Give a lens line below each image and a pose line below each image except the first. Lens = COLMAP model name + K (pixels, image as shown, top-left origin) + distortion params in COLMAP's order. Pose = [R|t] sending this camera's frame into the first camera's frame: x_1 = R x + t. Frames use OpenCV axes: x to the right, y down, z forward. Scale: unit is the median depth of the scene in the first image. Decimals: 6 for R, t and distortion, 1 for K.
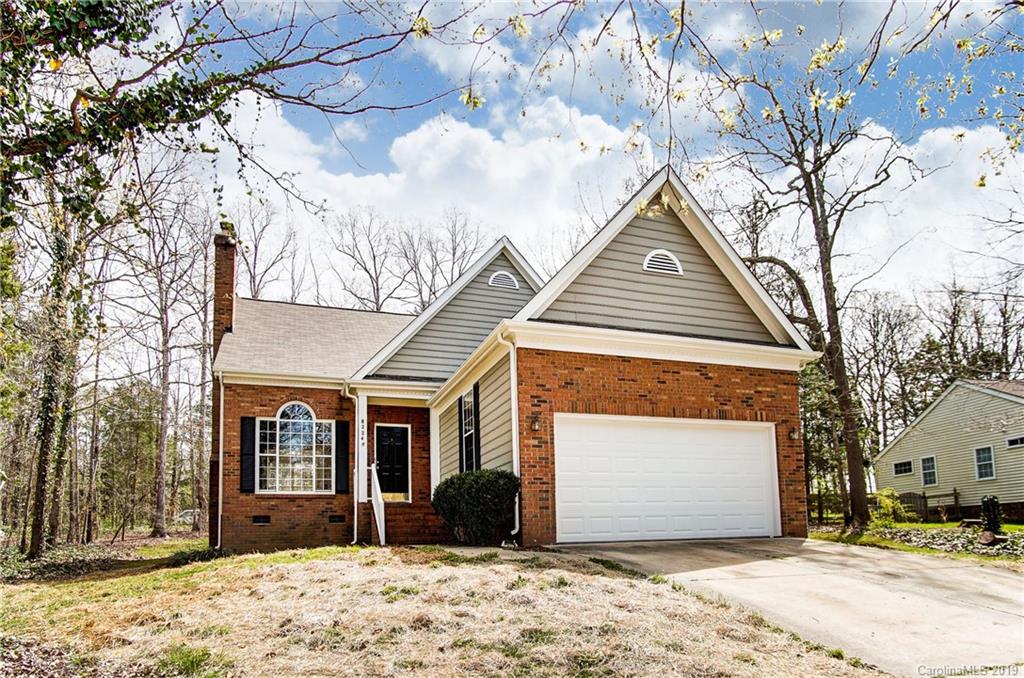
lens RADIAL K [[1137.0, 0, 512.0], [0, 1137.0, 339.0], [0, 0, 1]] dist [0.013938, -0.005612]
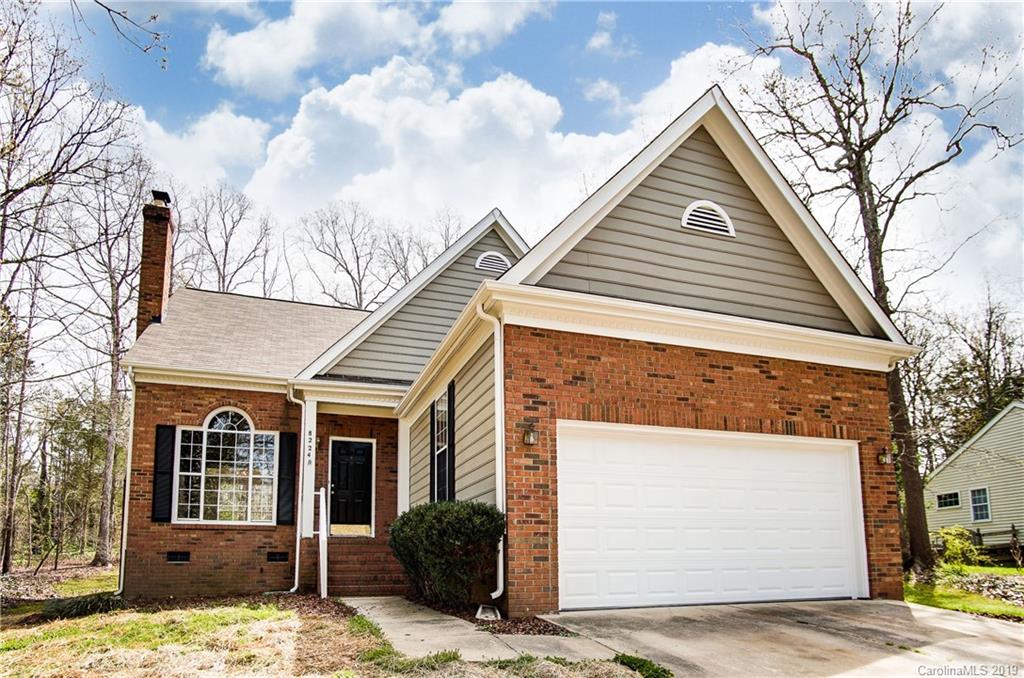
lens RADIAL K [[1159.7, 0, 465.4], [0, 1159.7, 340.6], [0, 0, 1]] dist [-0.016620, 0.009204]
pose [[0.999155, 0.011714, -0.039406, 0.006161], [-0.012356, 0.999794, -0.016073, 0.020783], [0.039209, 0.016547, 0.999094, 0.211797]]
